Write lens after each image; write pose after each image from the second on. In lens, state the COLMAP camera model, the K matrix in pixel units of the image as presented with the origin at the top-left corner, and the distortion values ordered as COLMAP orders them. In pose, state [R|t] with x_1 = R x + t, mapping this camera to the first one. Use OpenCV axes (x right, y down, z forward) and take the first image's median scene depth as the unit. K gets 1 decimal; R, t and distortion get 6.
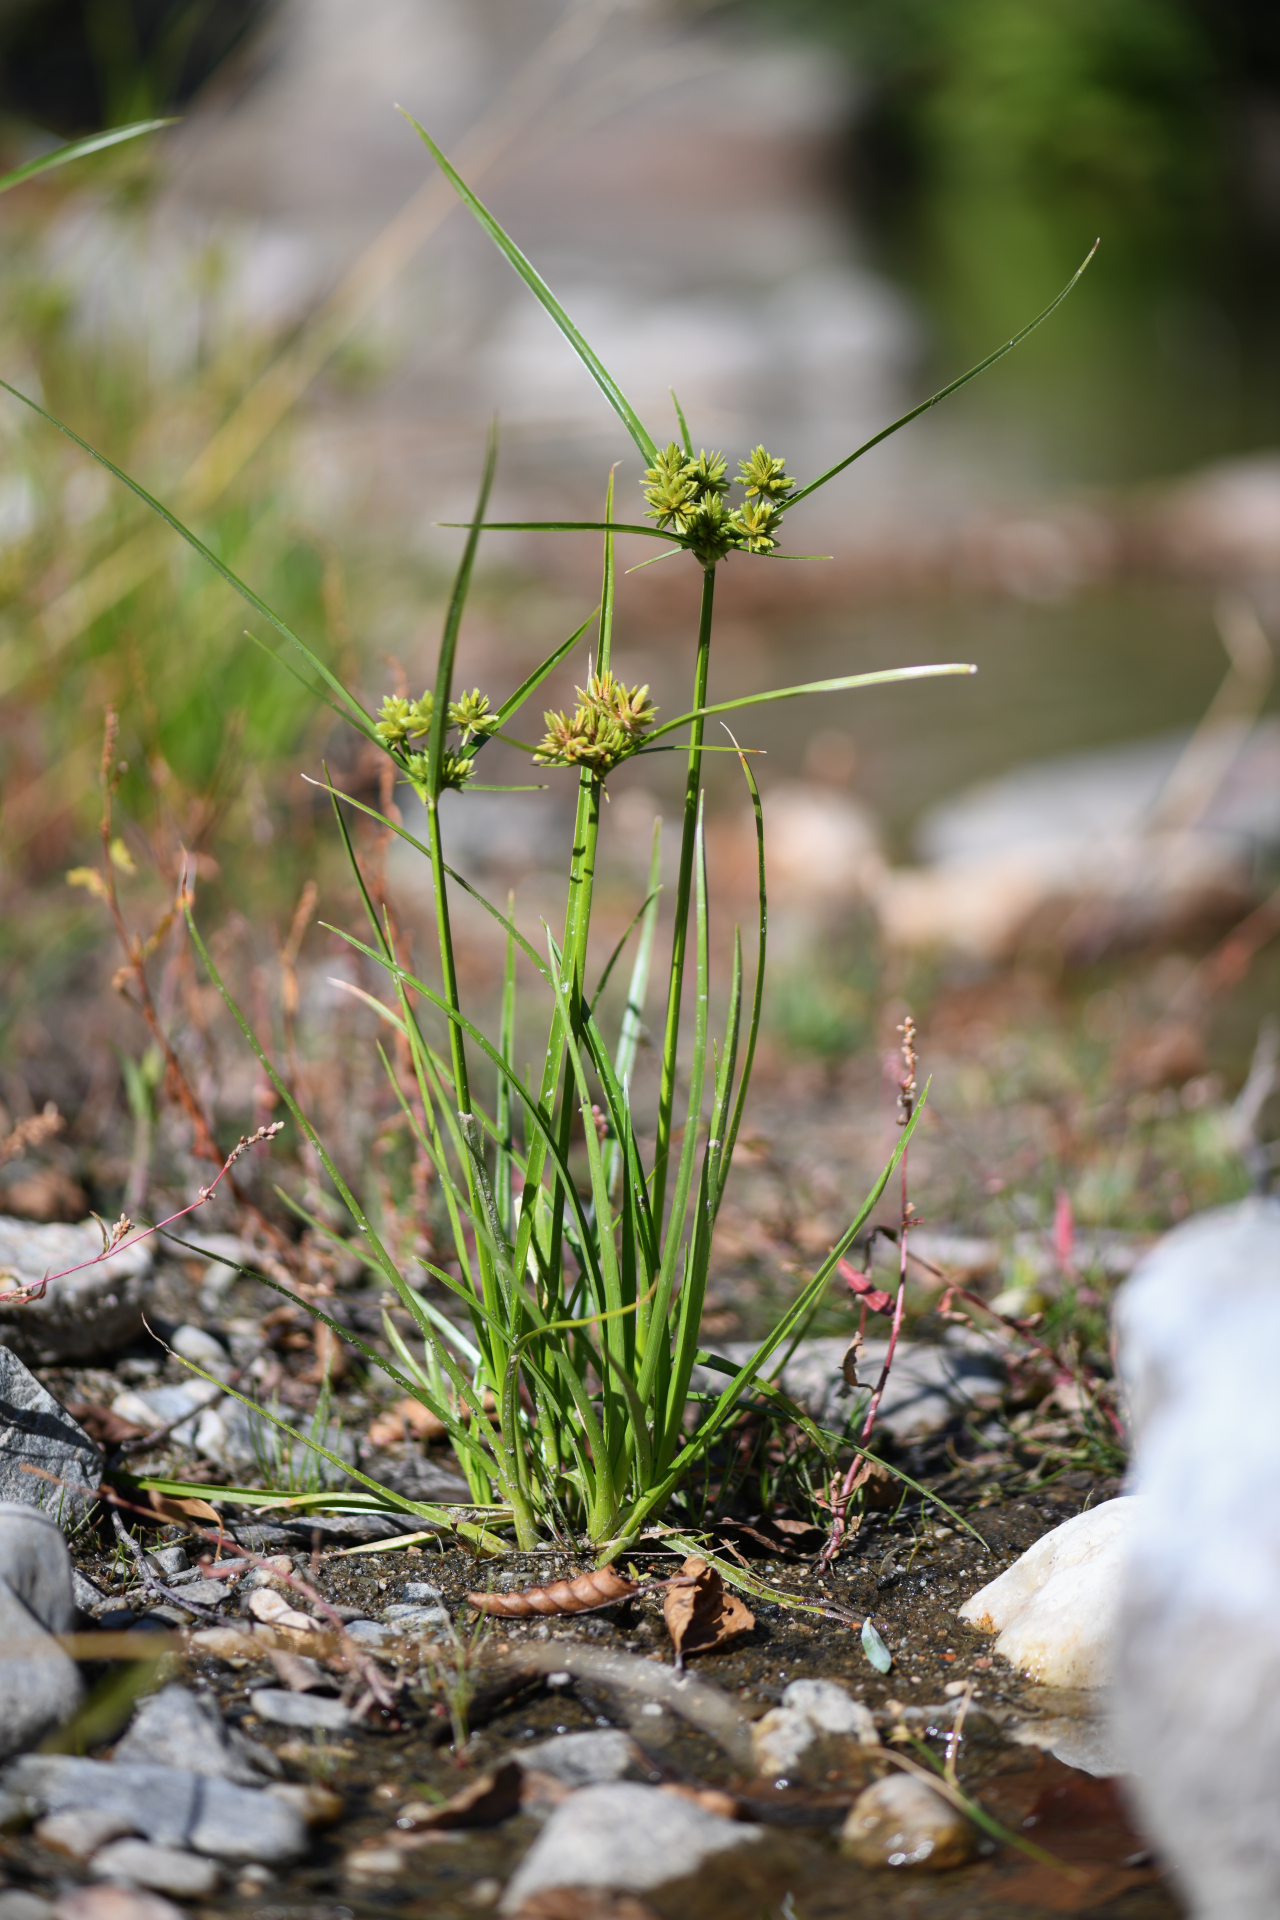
lens RADIAL K [[5761.8, 0, 640.0], [0, 5761.8, 960.0], [0, 0, 1]] dist [-0.132241, -1.794723]
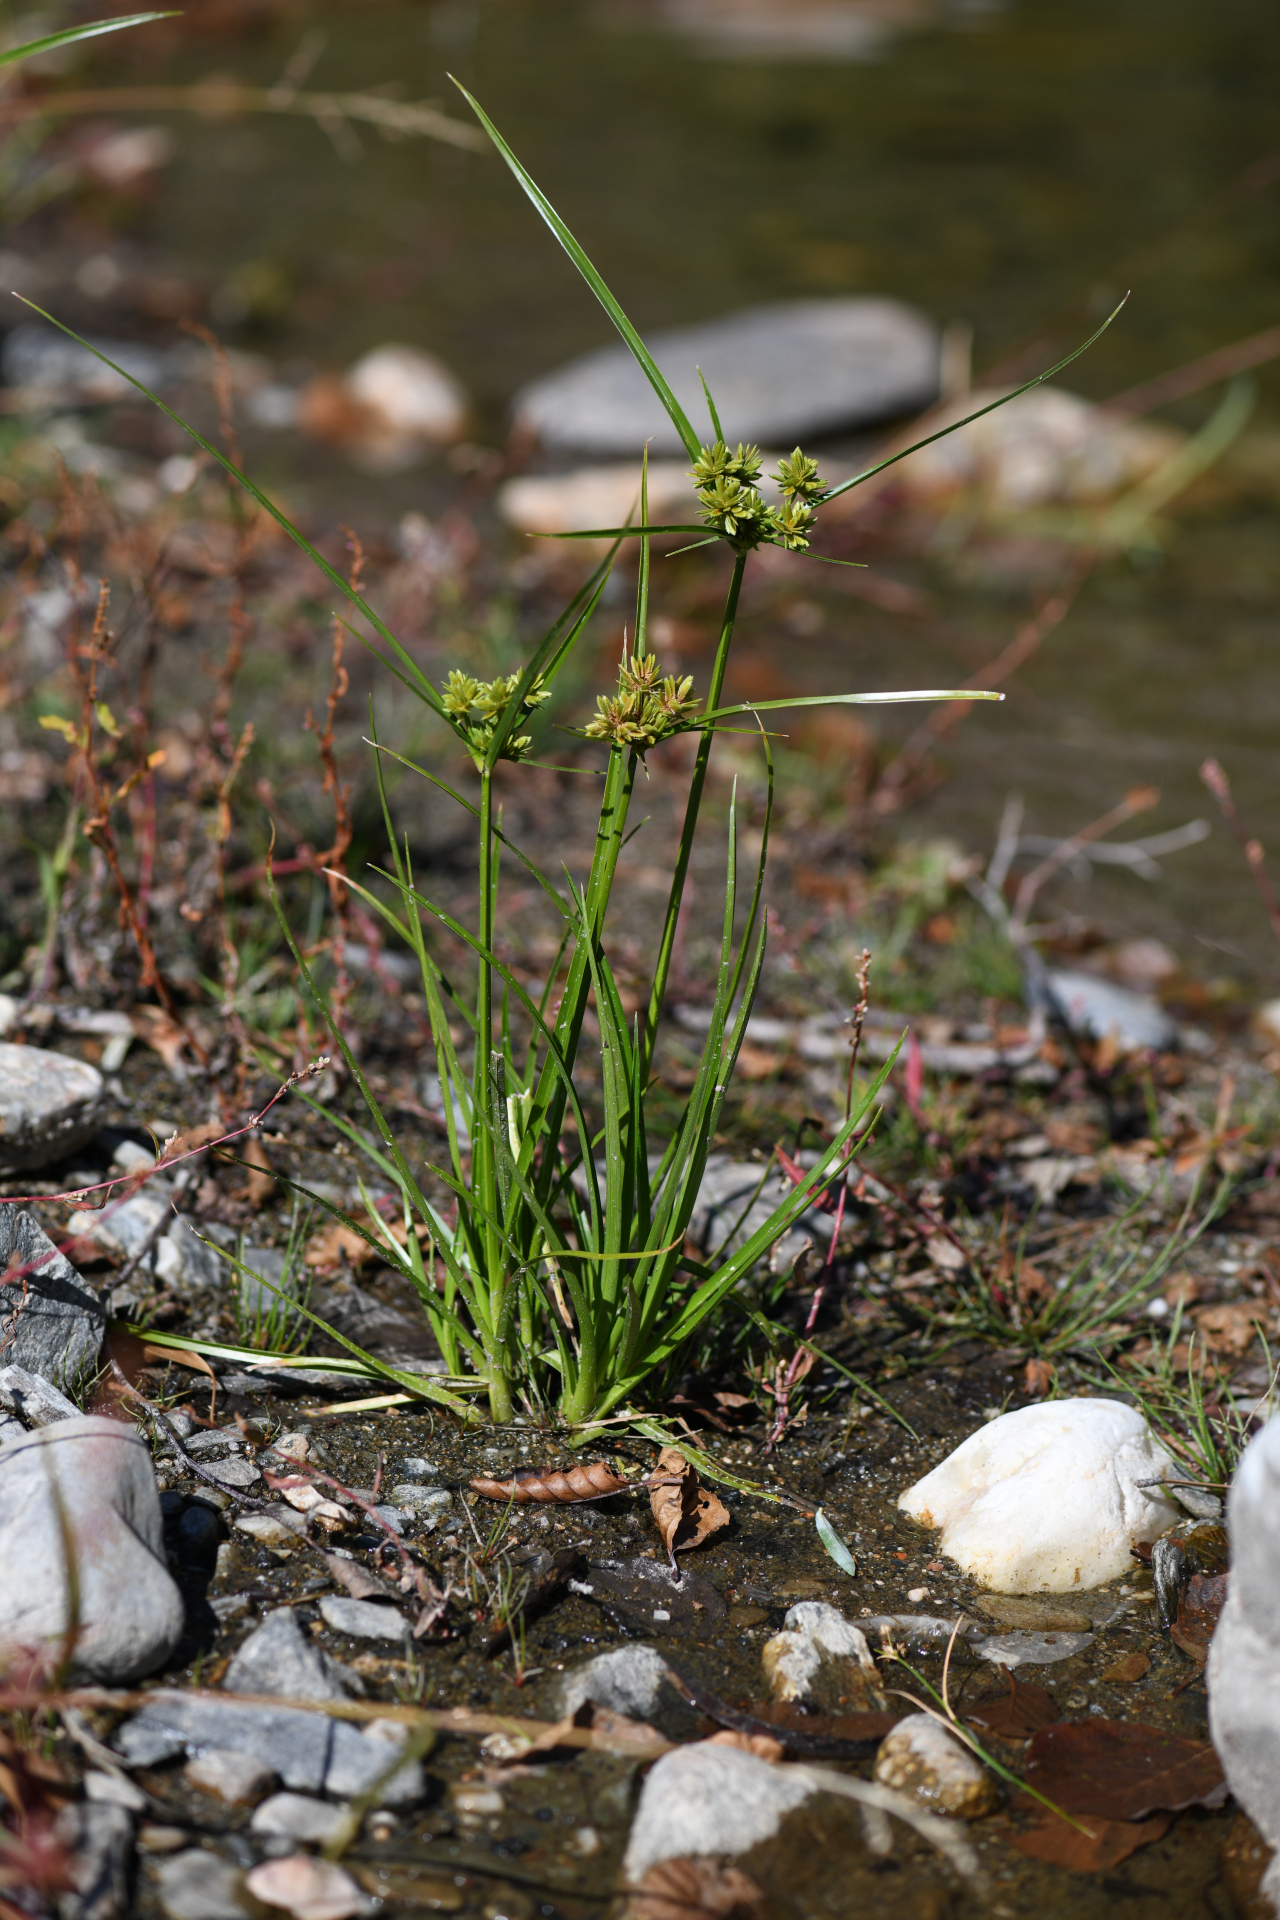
lens RADIAL K [[5761.8, 0, 640.0], [0, 5761.8, 960.0], [0, 0, 1]] dist [-0.132241, -1.794723]
pose [[0.988067, 0.047084, 0.146649, -0.163995], [-0.067468, 0.988231, 0.137285, -0.141924], [-0.138459, -0.145541, 0.979616, -0.073570]]
